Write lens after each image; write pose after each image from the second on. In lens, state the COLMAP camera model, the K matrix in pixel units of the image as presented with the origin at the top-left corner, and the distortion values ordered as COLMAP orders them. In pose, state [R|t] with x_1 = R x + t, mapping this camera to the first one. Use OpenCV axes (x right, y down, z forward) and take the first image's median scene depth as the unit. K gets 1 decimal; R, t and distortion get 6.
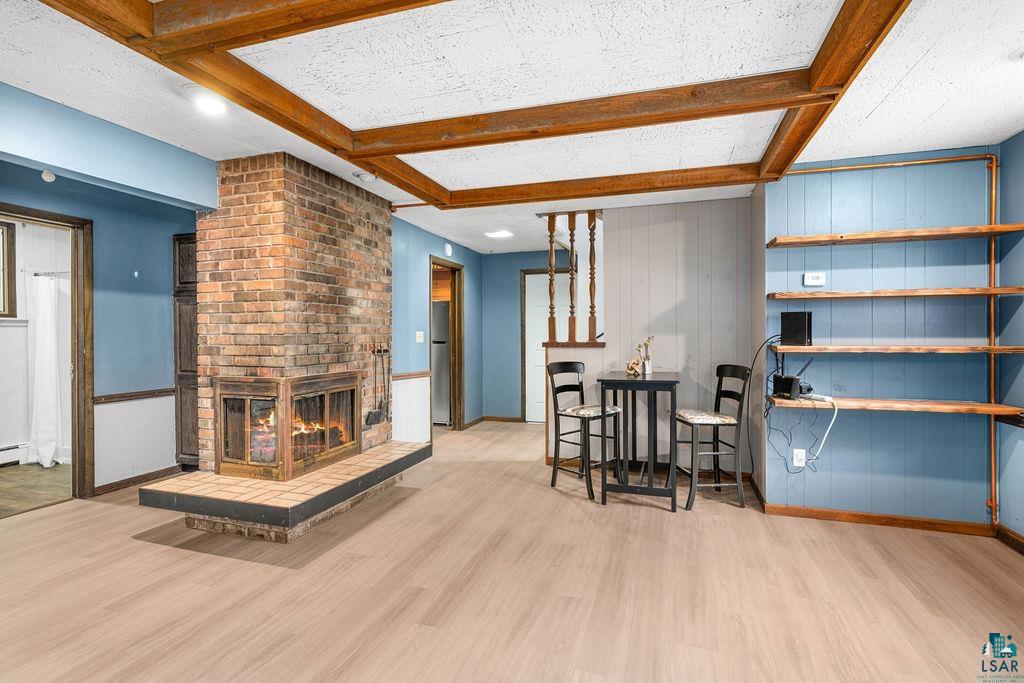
lens RADIAL K [[497.1, 0, 511.5], [0, 497.1, 338.1], [0, 0, 1]] dist [0.004946, 0.001532]
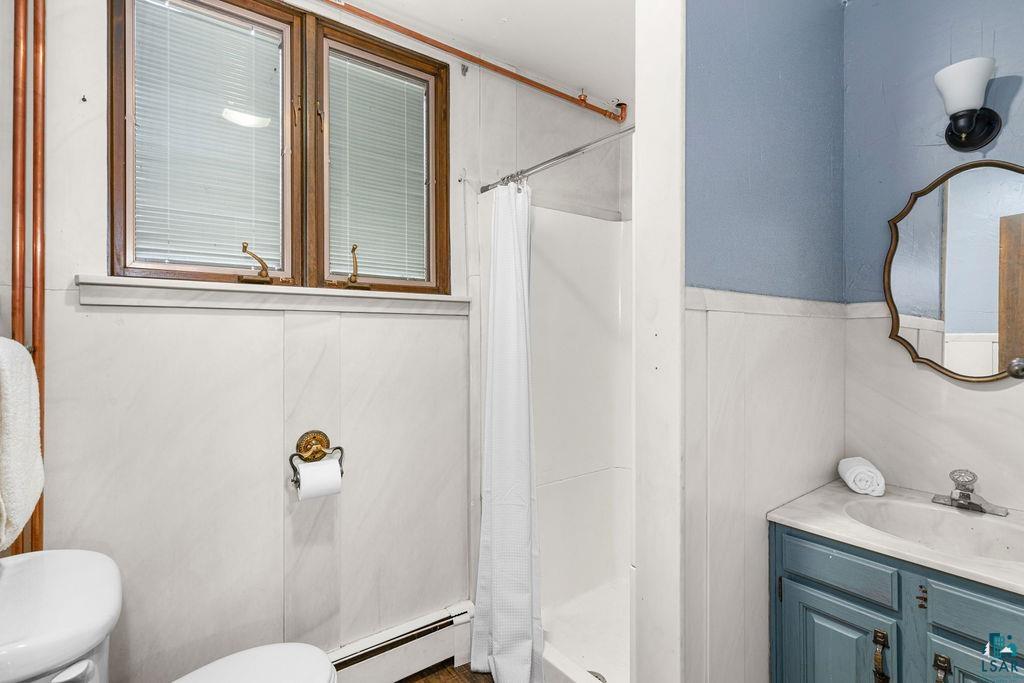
lens RADIAL K [[497.1, 0, 513.6], [0, 497.1, 337.9], [0, 0, 1]] dist [0.004946, 0.001532]
pose [[0.823249, 0.003392, -0.567671, -0.718119], [-0.006389, 0.999974, -0.003290, -0.004531], [0.567645, 0.006335, 0.823249, 0.697571]]
